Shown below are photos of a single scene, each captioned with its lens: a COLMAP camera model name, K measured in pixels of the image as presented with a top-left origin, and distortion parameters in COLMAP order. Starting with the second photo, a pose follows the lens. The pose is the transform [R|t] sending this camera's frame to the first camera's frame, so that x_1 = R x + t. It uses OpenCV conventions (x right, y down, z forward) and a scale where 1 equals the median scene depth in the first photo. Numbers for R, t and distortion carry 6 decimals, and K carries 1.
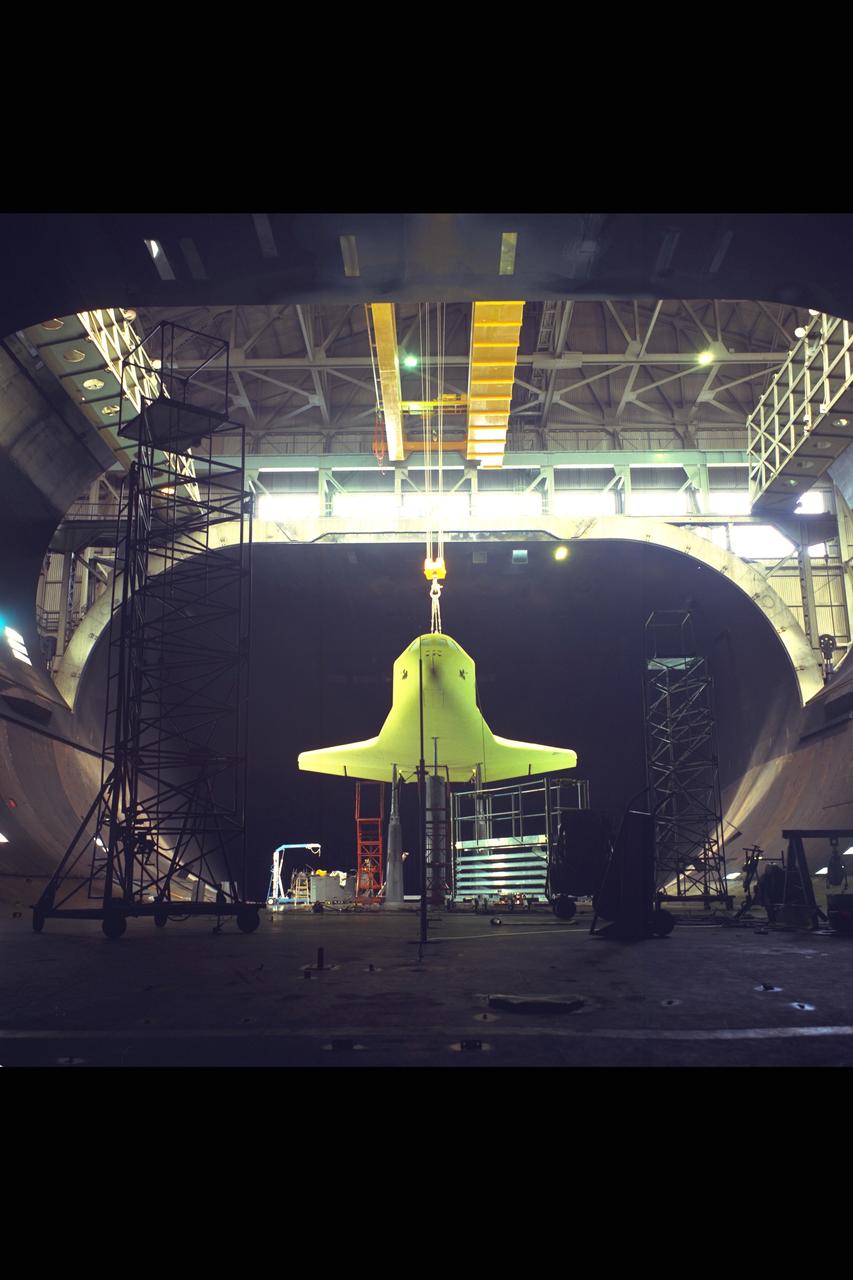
lens RADIAL K [[1026.0, 0, 426.5], [0, 1026.0, 640.0], [0, 0, 1]] dist [-0.026683, 0.003332]
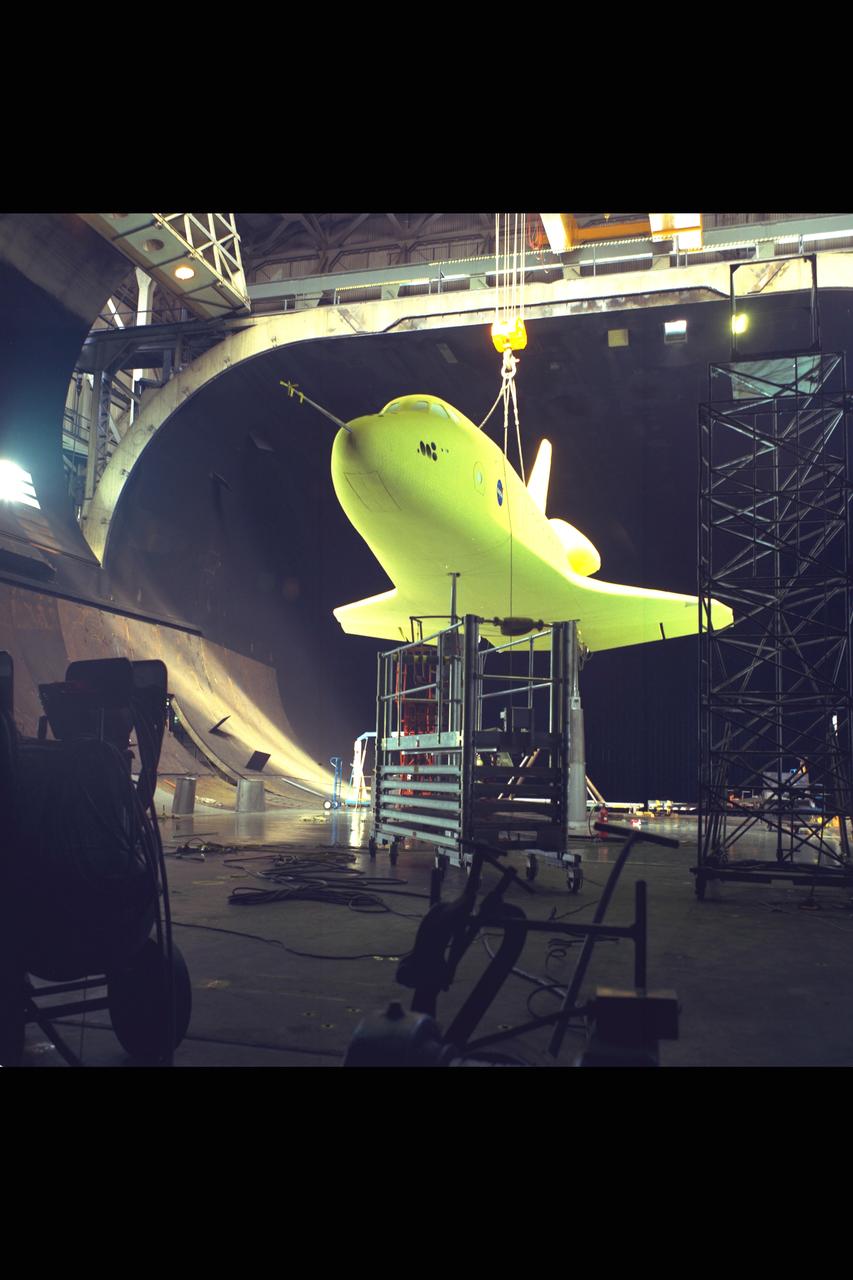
lens RADIAL K [[1026.0, 0, 426.5], [0, 1026.0, 640.0], [0, 0, 1]] dist [-0.026683, 0.003332]
pose [[0.962917, -0.003841, -0.269771, 0.118428], [0.033805, 0.993736, 0.106516, 0.048867], [0.267672, -0.111685, 0.957015, 0.274802]]
